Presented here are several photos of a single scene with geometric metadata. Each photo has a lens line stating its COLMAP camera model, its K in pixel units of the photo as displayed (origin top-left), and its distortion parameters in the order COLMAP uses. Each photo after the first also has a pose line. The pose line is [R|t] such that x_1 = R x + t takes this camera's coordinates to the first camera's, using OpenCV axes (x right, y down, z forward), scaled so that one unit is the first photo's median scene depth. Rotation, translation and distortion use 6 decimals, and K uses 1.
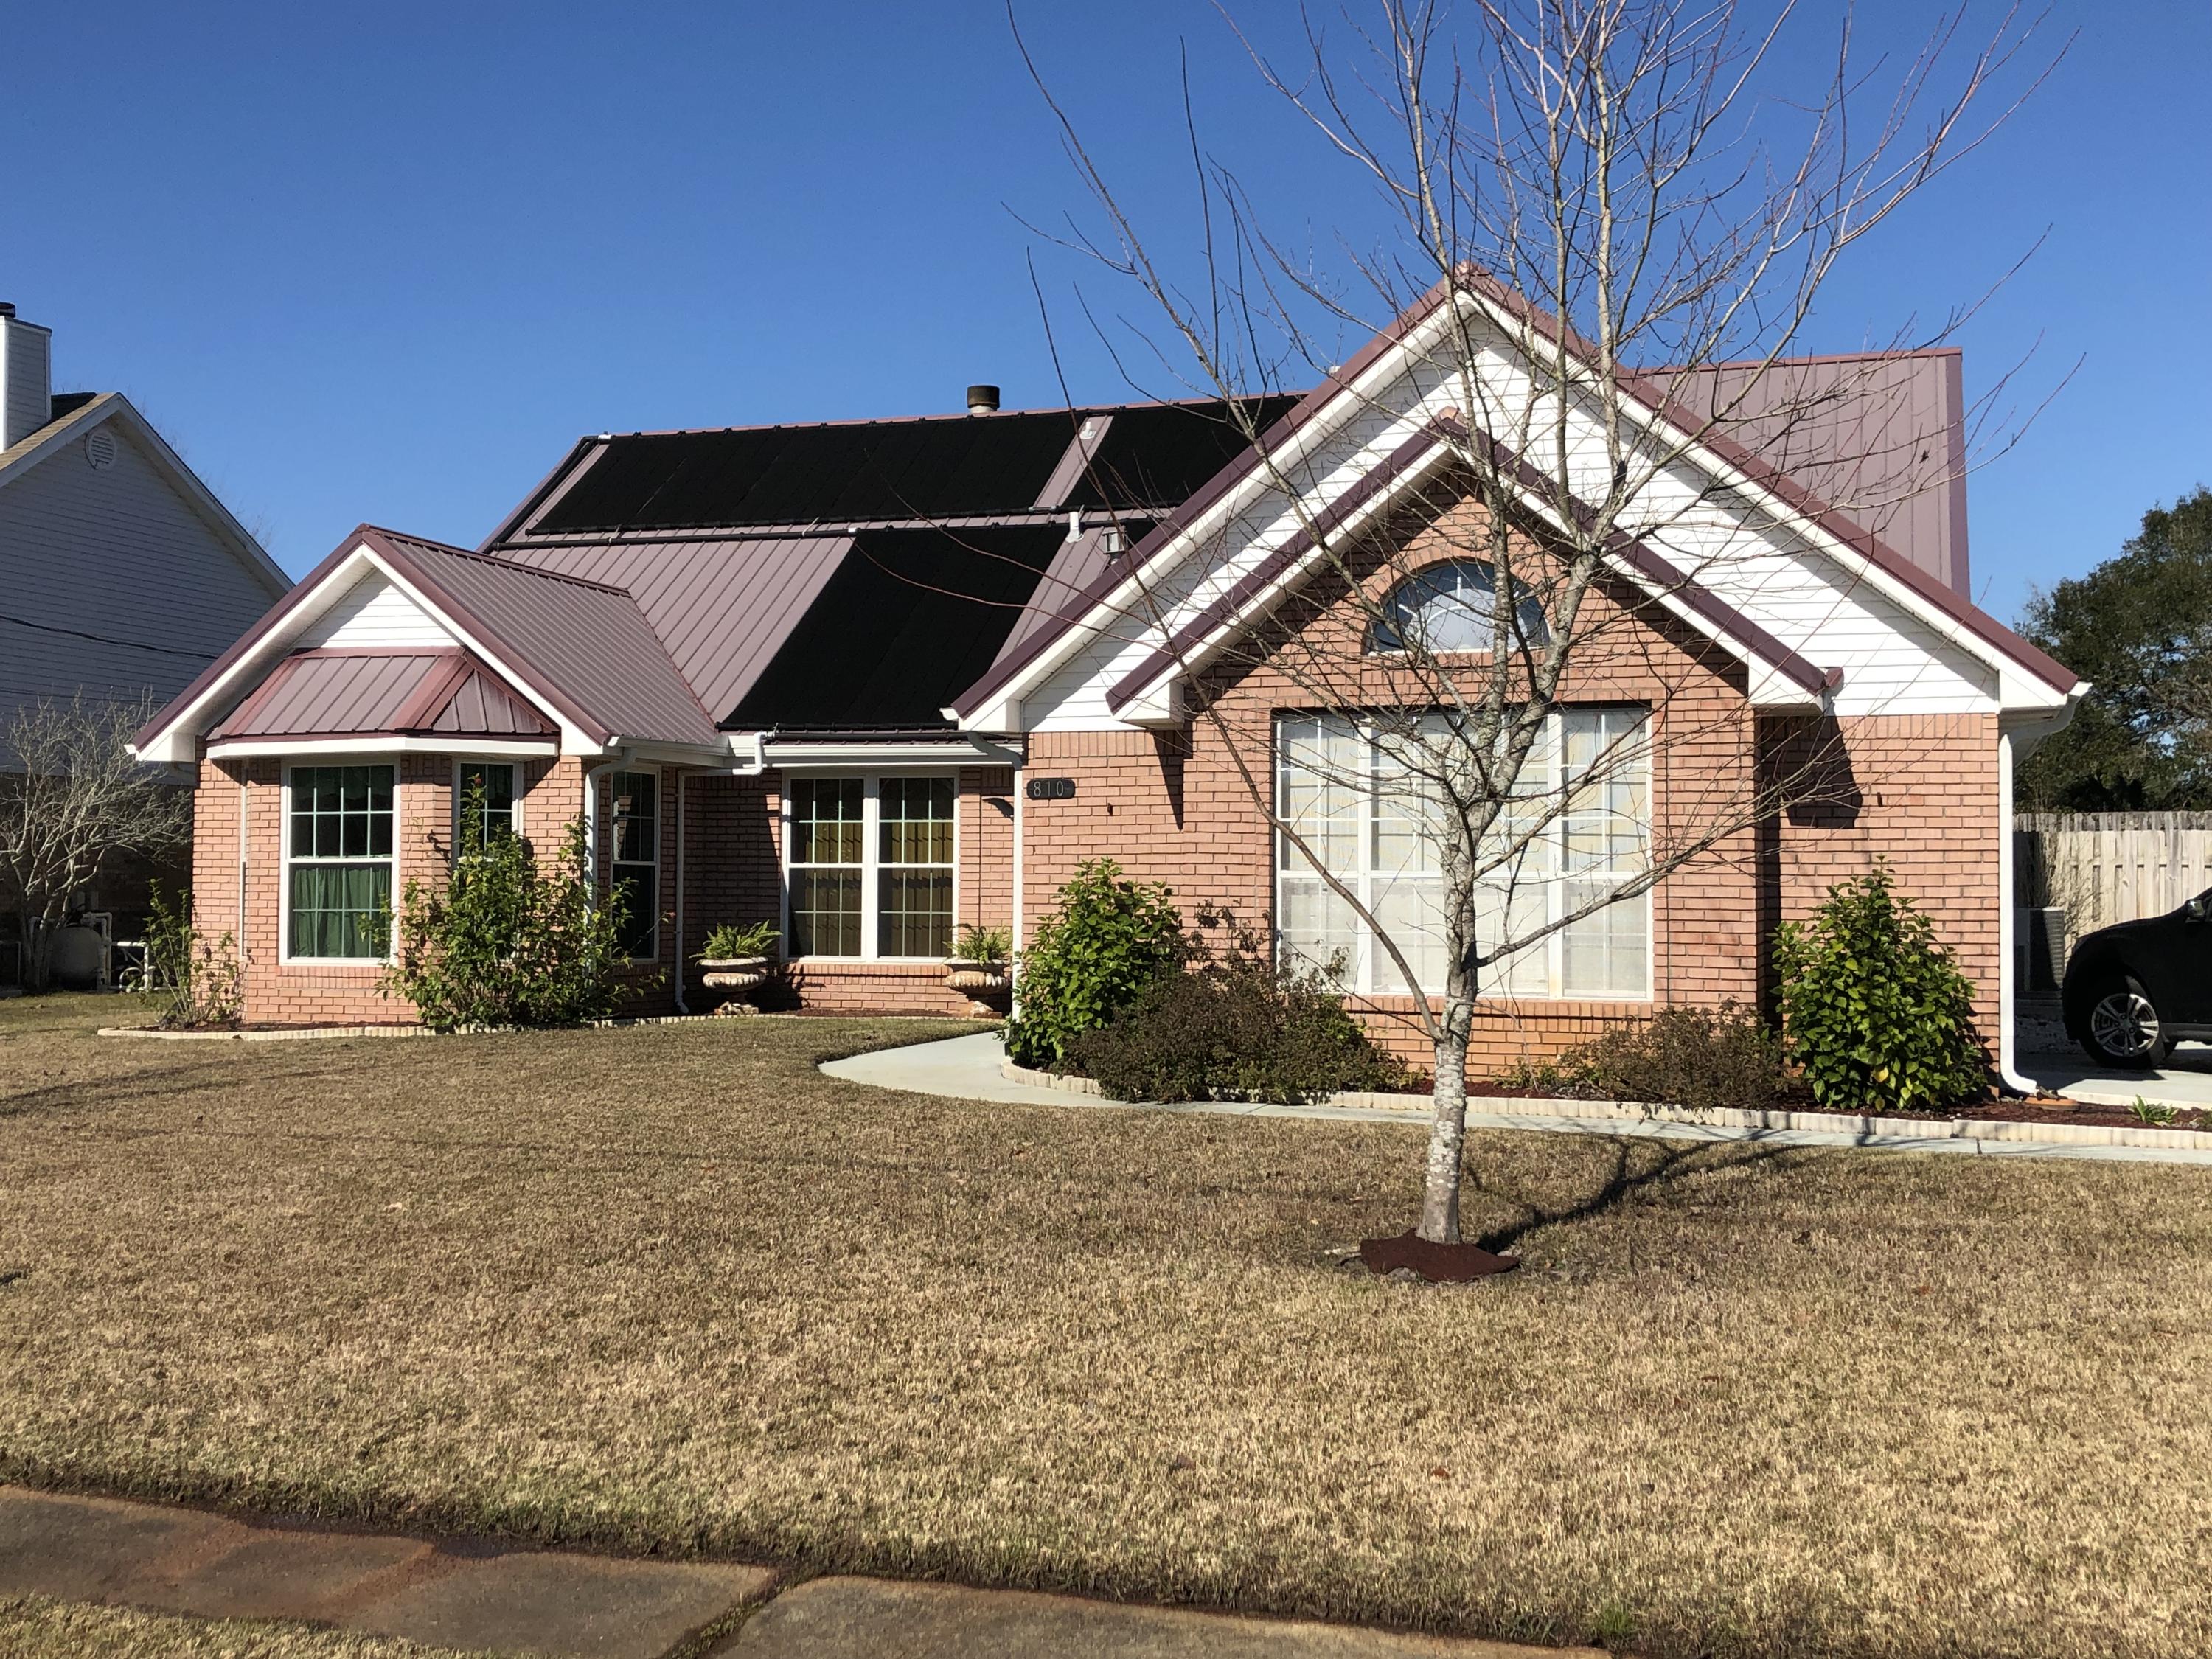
lens RADIAL K [[2390.1, 0, 1108.3], [0, 2390.1, 825.4], [0, 0, 1]] dist [0.074793, 0.000000]
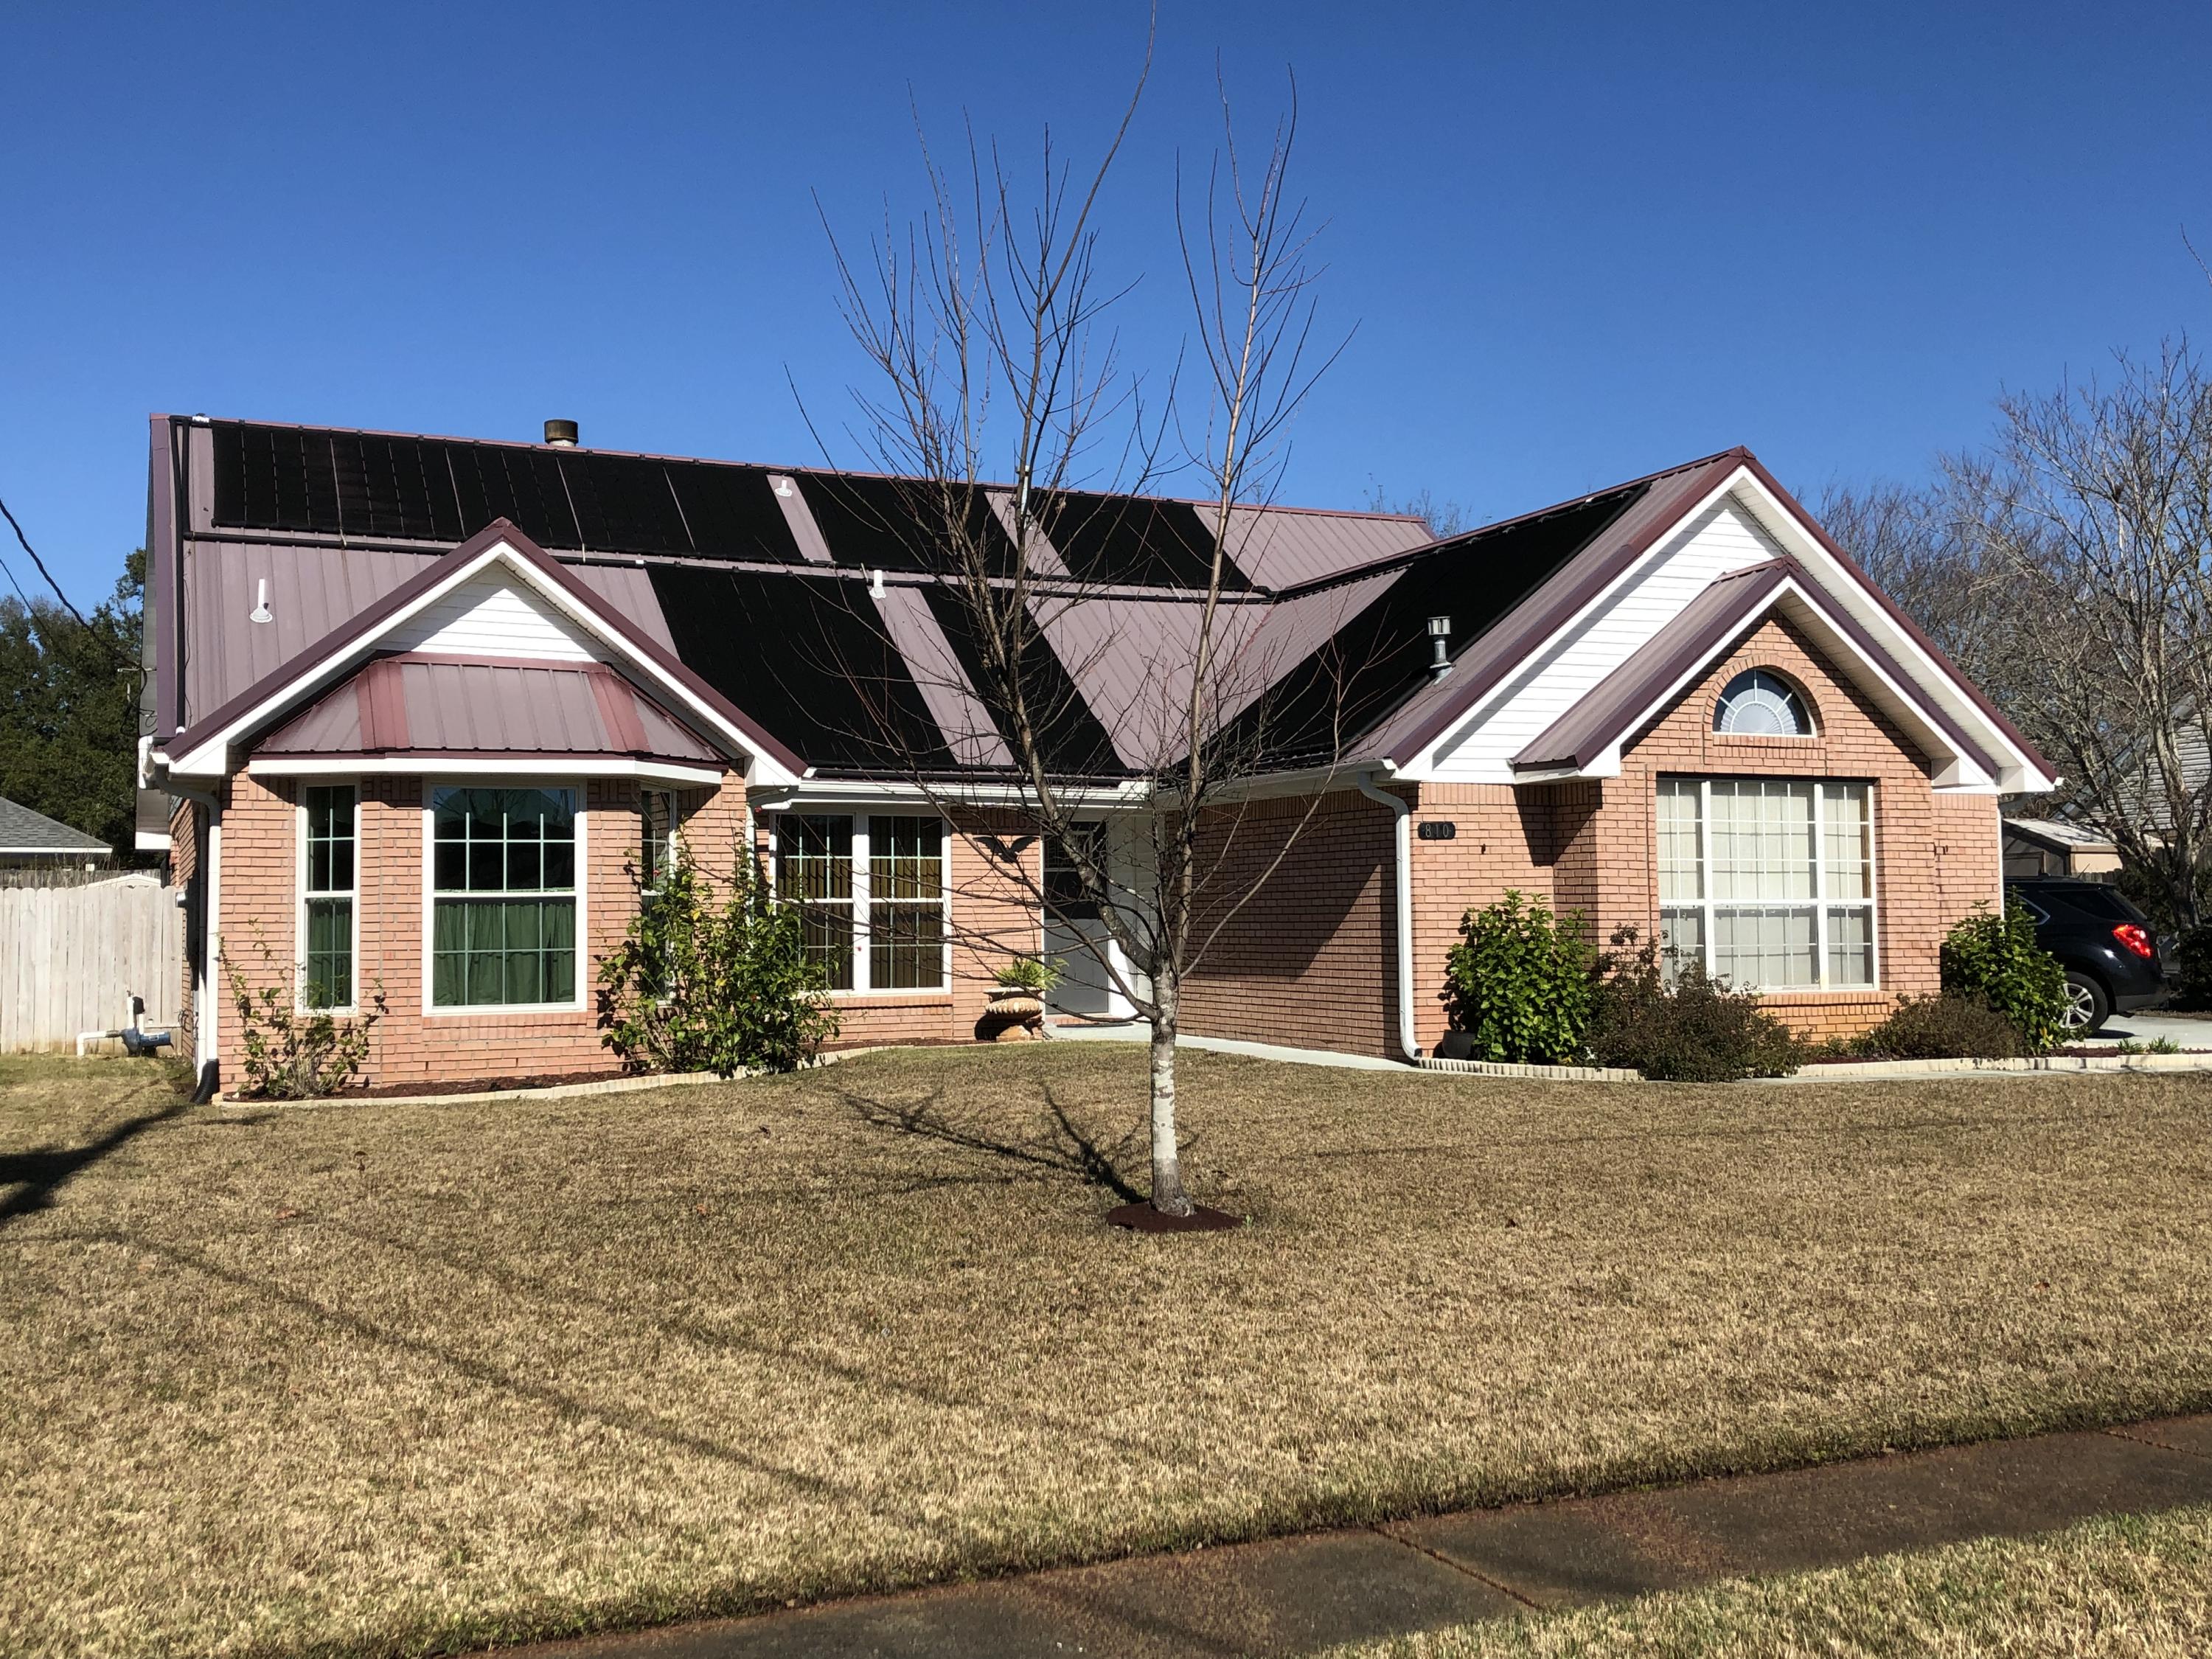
lens RADIAL K [[2210.3, 0, 1105.8], [0, 2210.3, 824.3], [0, 0, 1]] dist [0.009880, 0.000000]
pose [[0.735847, 0.021533, 0.676805, -0.747459], [-0.005830, 0.999659, -0.025466, 0.008606], [-0.677123, 0.014793, 0.735721, 0.260771]]
